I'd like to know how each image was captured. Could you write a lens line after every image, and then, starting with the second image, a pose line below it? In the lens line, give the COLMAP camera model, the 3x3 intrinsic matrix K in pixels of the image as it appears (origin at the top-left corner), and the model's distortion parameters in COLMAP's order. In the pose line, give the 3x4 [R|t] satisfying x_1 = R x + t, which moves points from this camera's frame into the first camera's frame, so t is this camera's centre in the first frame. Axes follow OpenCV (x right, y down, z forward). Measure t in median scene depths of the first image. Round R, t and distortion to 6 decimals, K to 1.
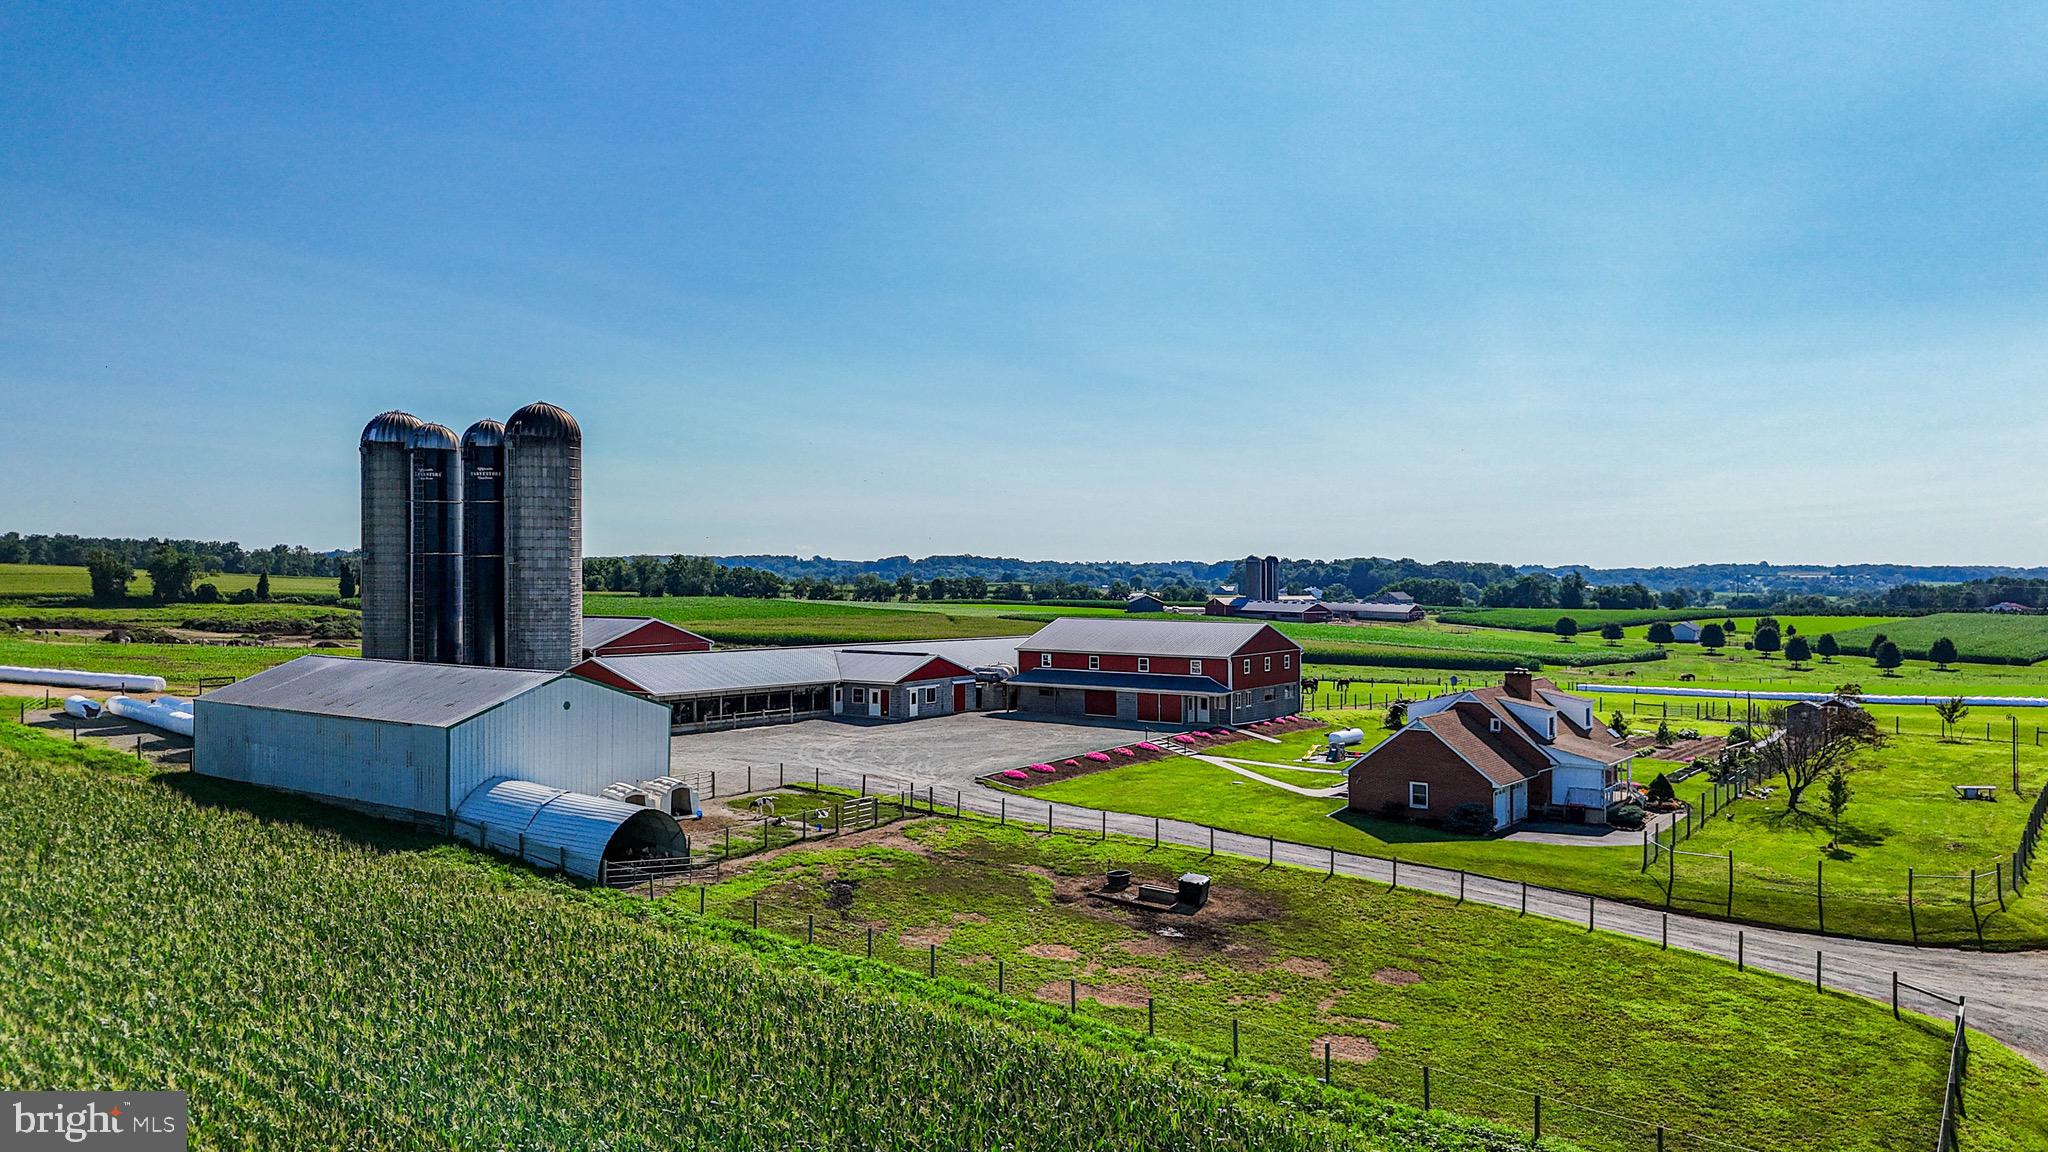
lens RADIAL K [[1512.4, 0, 1032.5], [0, 1512.4, 569.0], [0, 0, 1]] dist [0.072461, -0.065532]
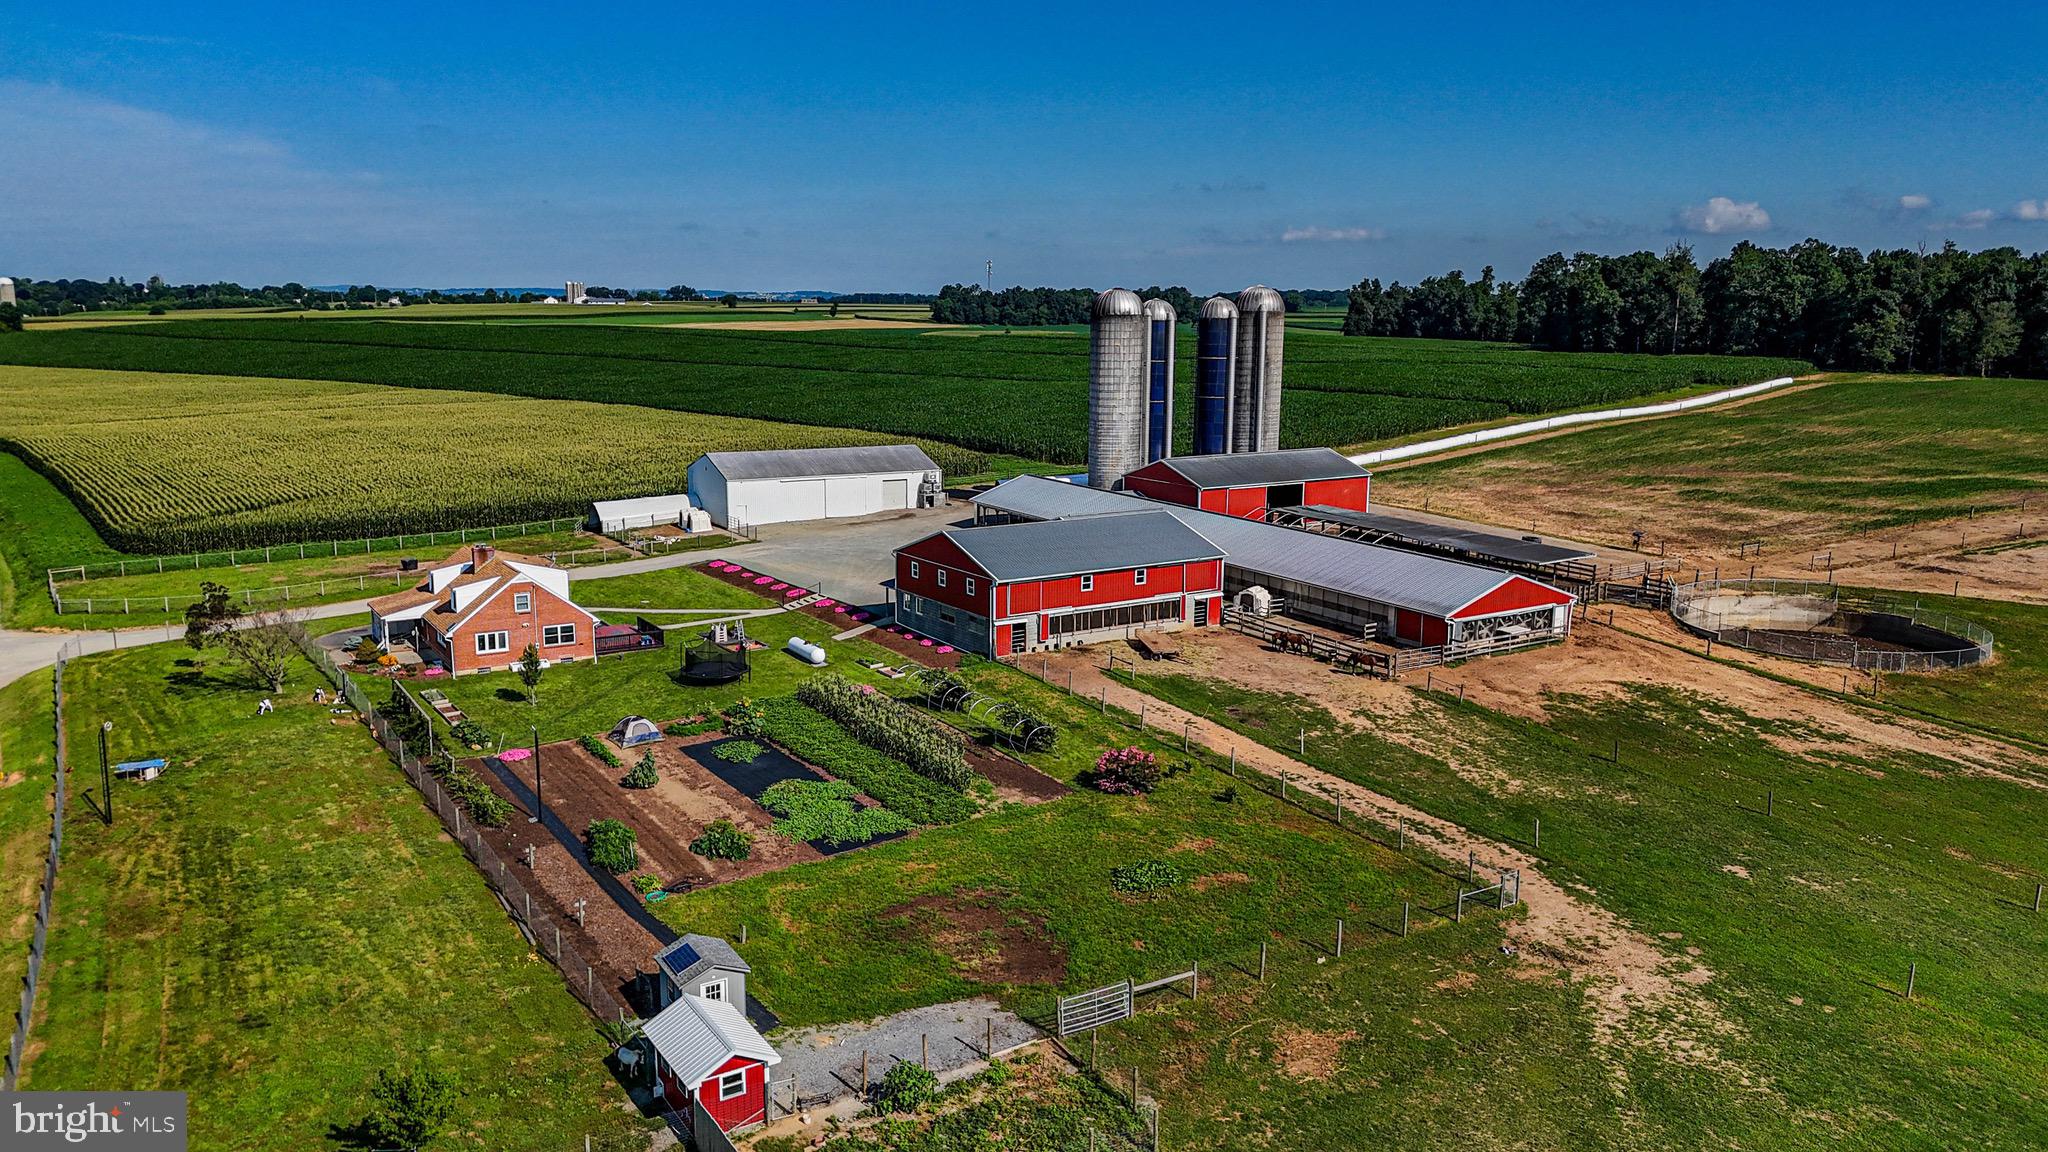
lens RADIAL K [[1512.4, 0, 1024.1], [0, 1512.4, 575.7], [0, 0, 1]] dist [0.072461, -0.065532]
pose [[-0.383254, 0.162333, -0.909266, 0.952989], [-0.009762, 0.983667, 0.179731, -0.096811], [0.923592, 0.077759, -0.375409, 1.418126]]
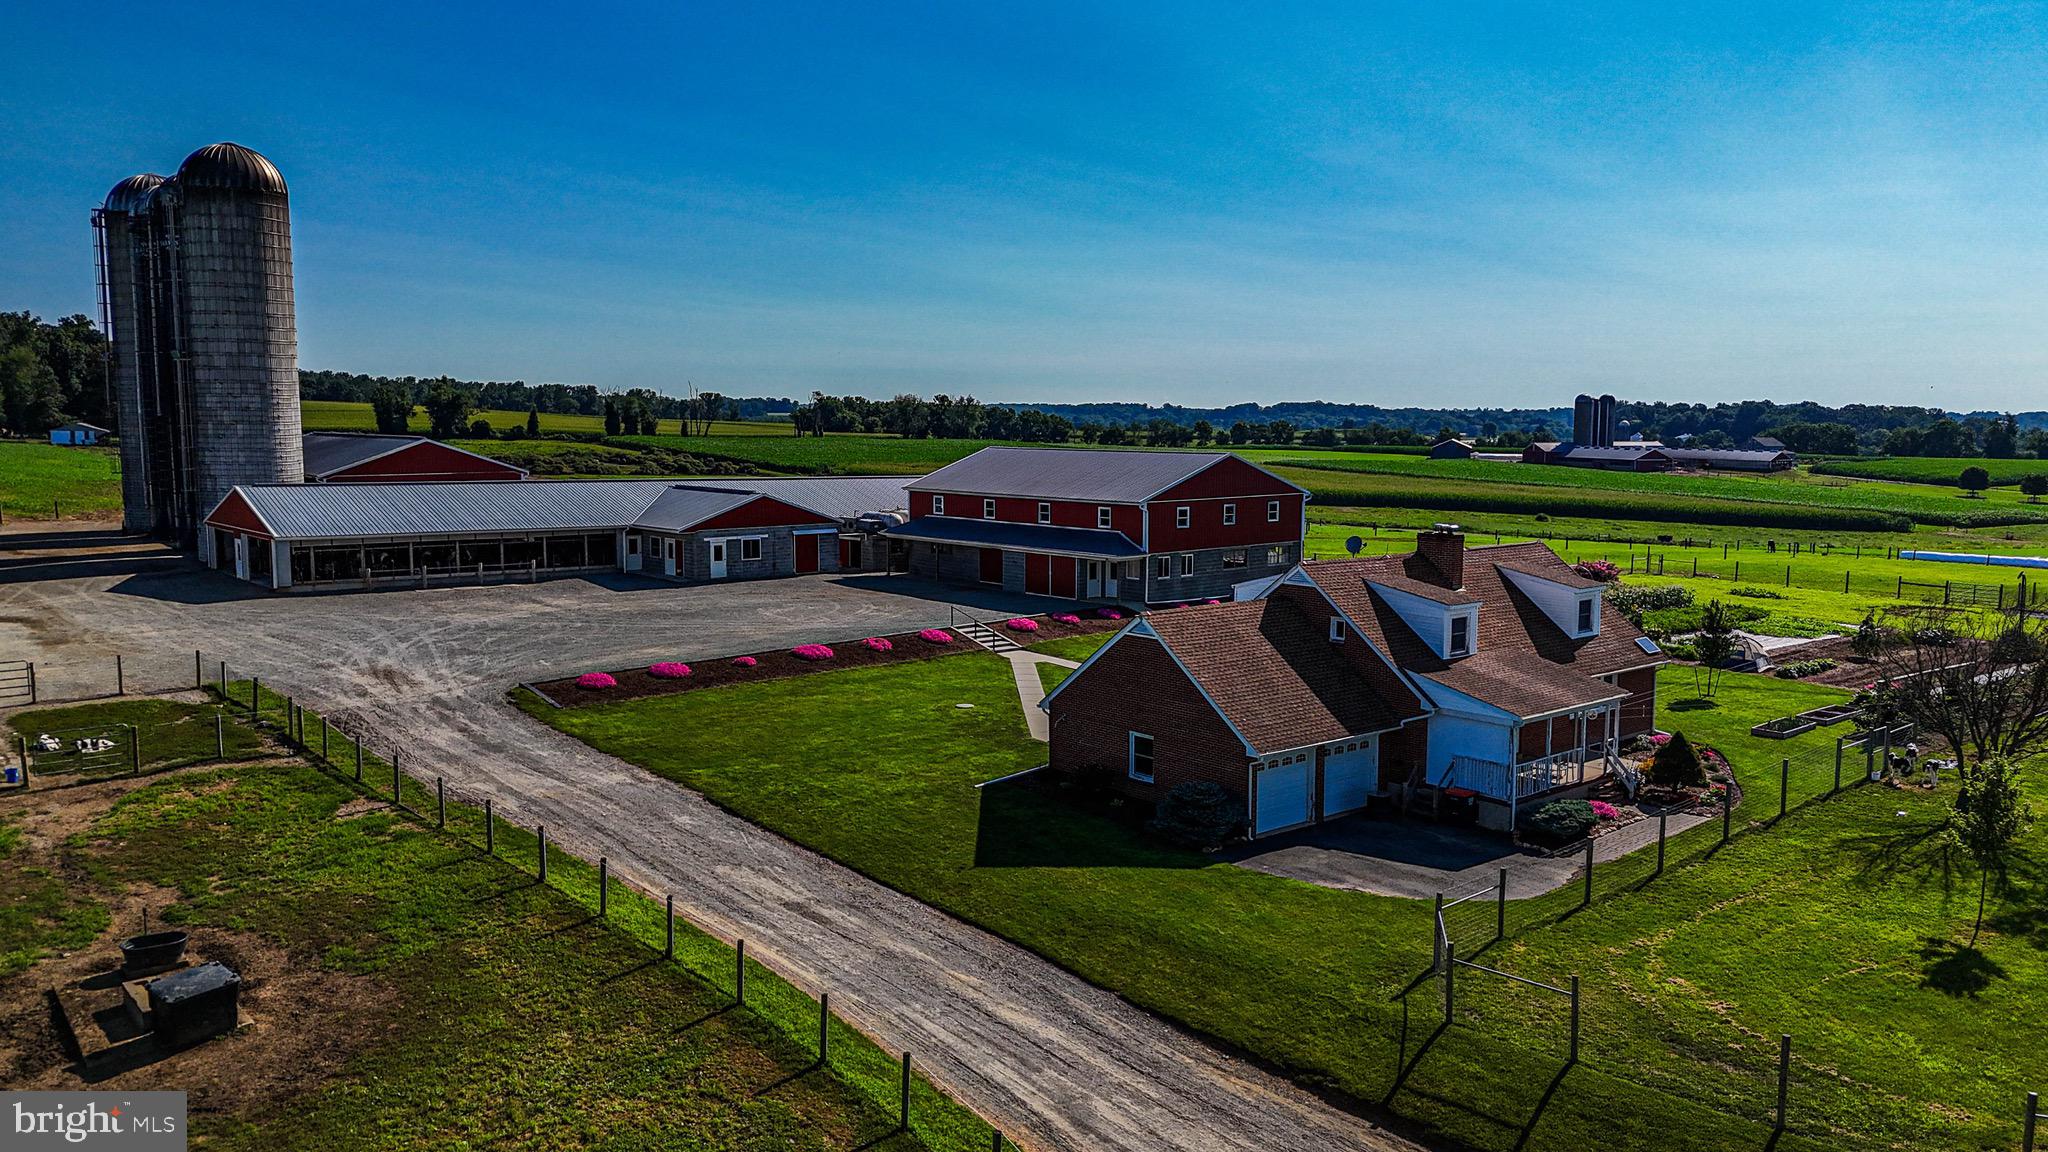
lens RADIAL K [[1512.4, 0, 1029.8], [0, 1512.4, 575.5], [0, 0, 1]] dist [0.072461, -0.065532]
pose [[0.971345, 0.027784, -0.236046, 0.237097], [-0.003180, 0.994574, 0.103984, 0.020874], [0.237654, -0.100253, 0.966162, 0.338288]]
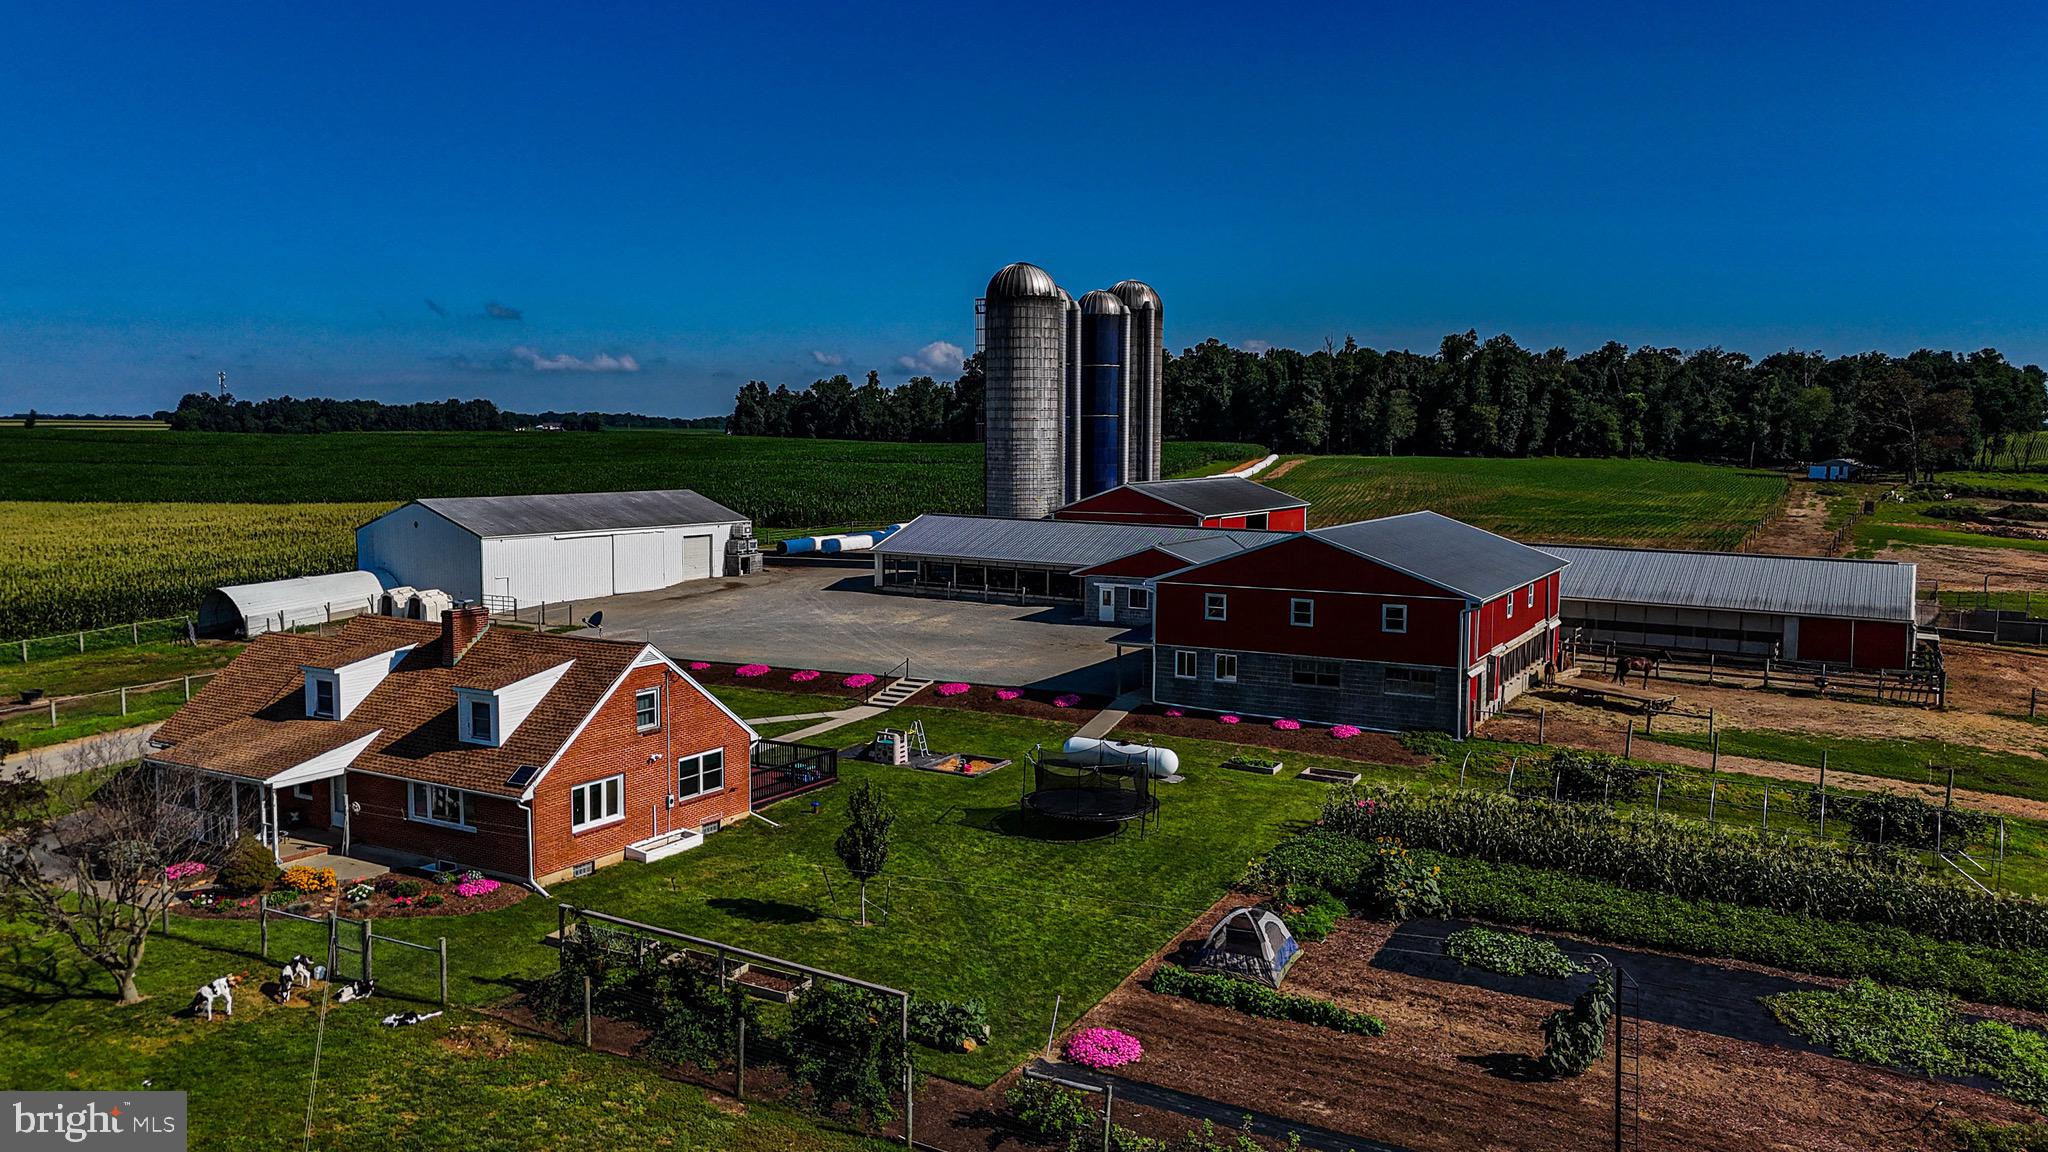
lens RADIAL K [[1512.4, 0, 1027.0], [0, 1512.4, 564.9], [0, 0, 1]] dist [0.072461, -0.065532]
pose [[0.088575, 0.085455, -0.992397, 0.678427], [-0.007028, 0.996342, 0.085167, 0.004158], [0.996045, -0.000569, 0.088852, 0.895630]]
